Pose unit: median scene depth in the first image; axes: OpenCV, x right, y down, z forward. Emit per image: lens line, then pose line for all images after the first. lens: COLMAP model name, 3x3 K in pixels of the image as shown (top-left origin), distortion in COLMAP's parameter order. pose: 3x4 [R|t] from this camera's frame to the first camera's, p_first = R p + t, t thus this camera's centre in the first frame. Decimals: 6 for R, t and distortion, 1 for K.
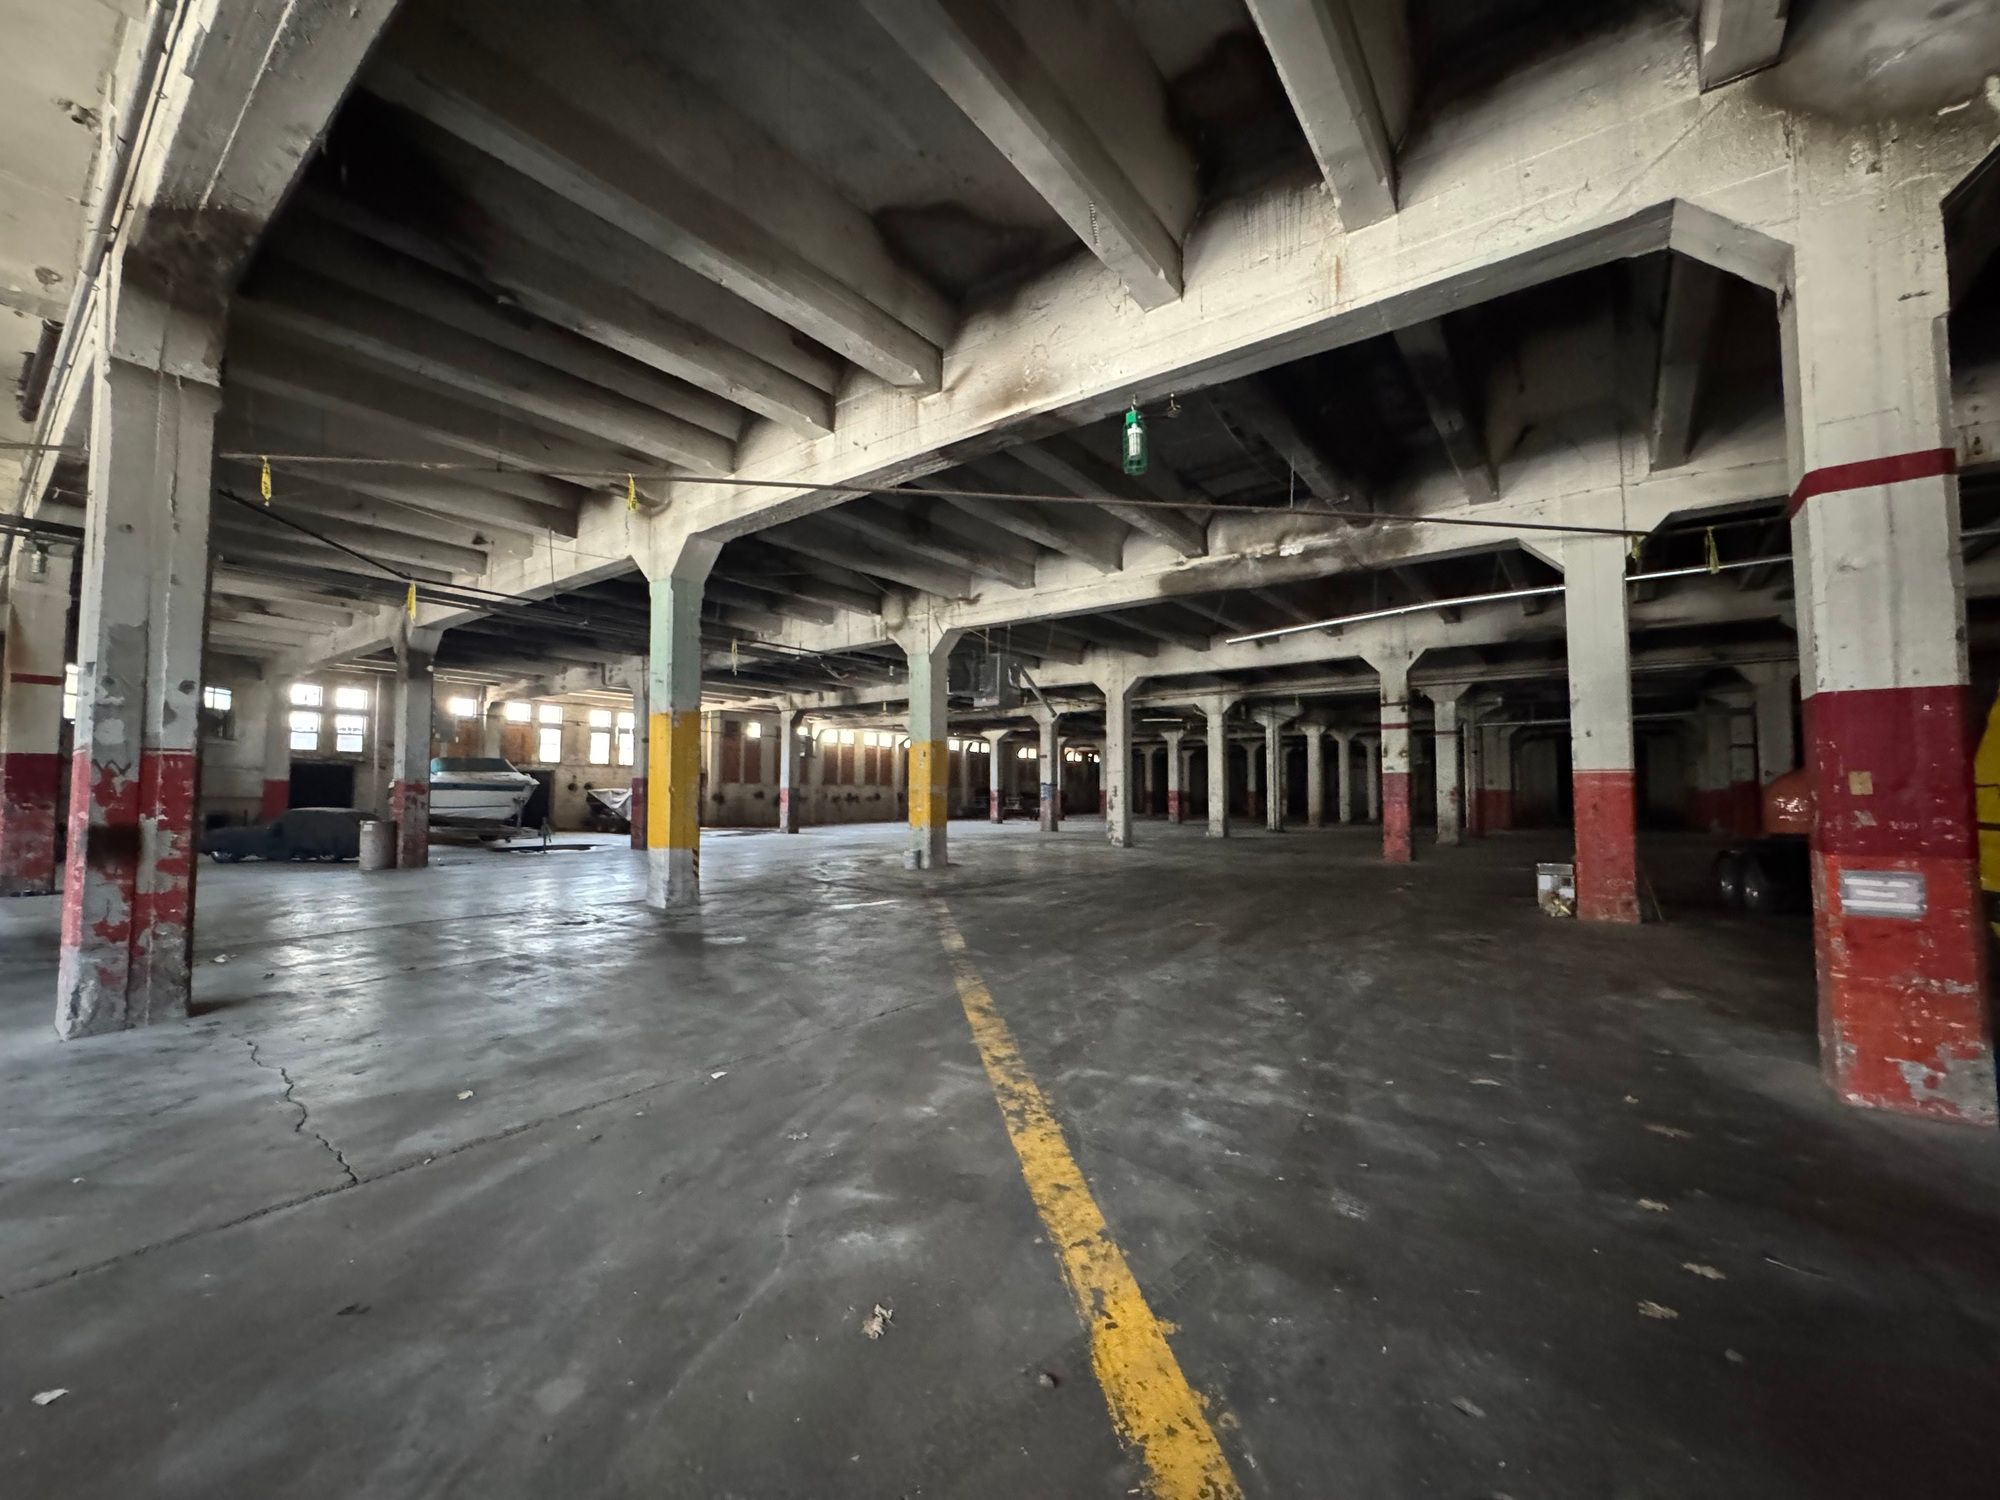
lens RADIAL K [[803.5, 0, 1000.1], [0, 803.5, 752.1], [0, 0, 1]] dist [0.001137, 0.000110]
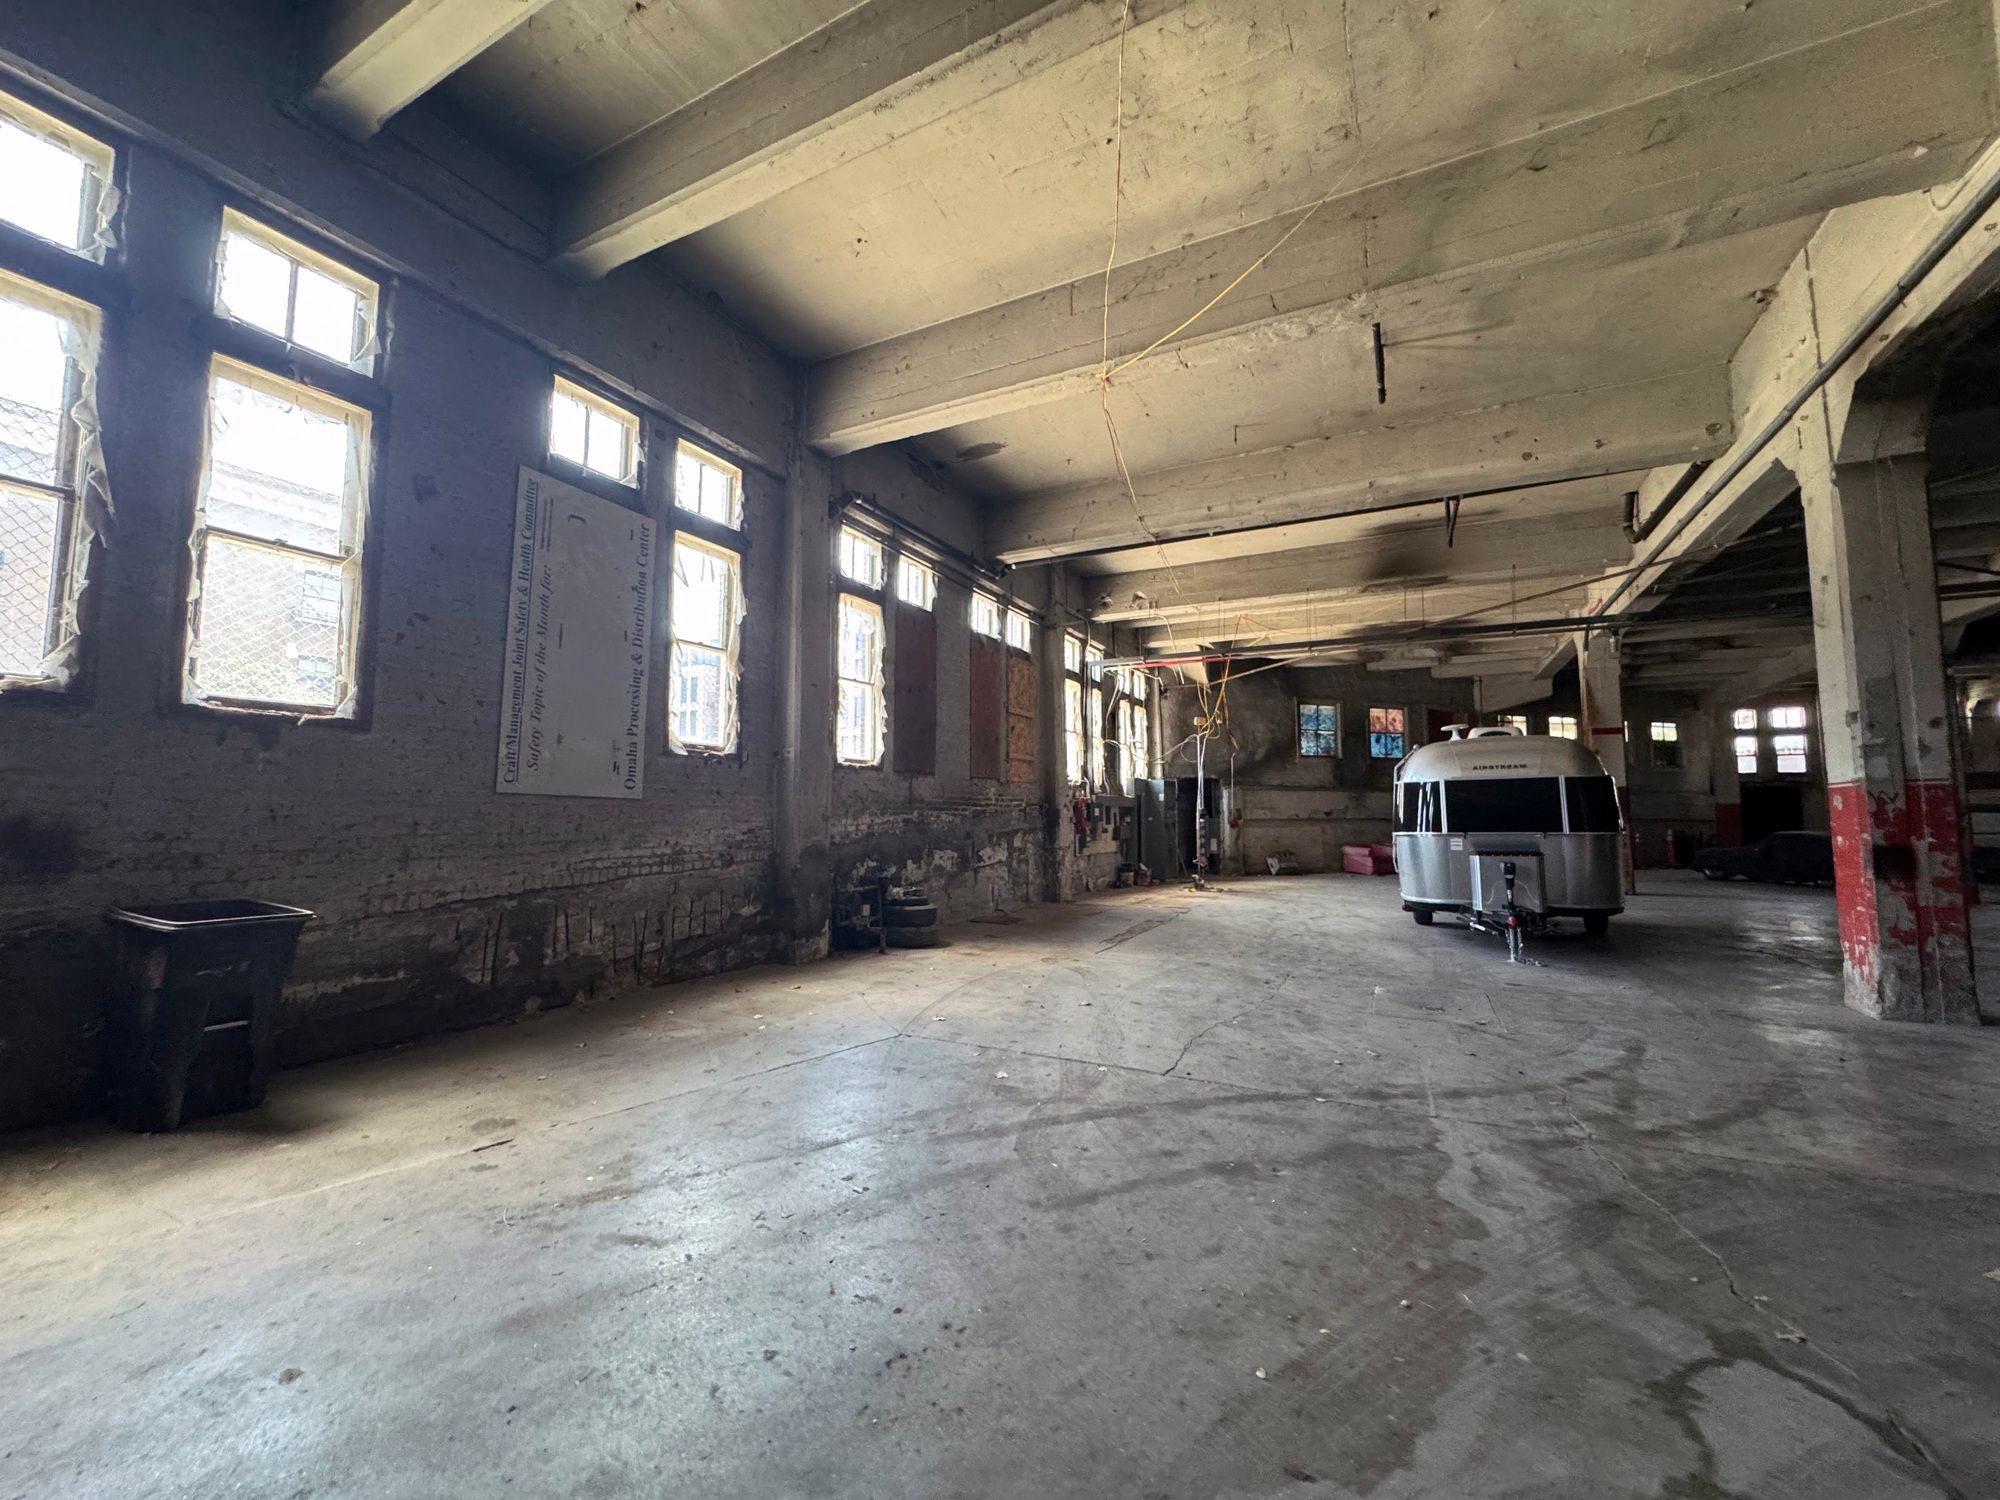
lens RADIAL K [[803.5, 0, 1000.2], [0, 803.5, 750.1], [0, 0, 1]] dist [0.001137, 0.000110]
pose [[0.173300, -0.080501, -0.981574, -0.144931], [0.050870, 0.996055, -0.072707, -0.029567], [0.983554, -0.037333, 0.176712, -0.491966]]
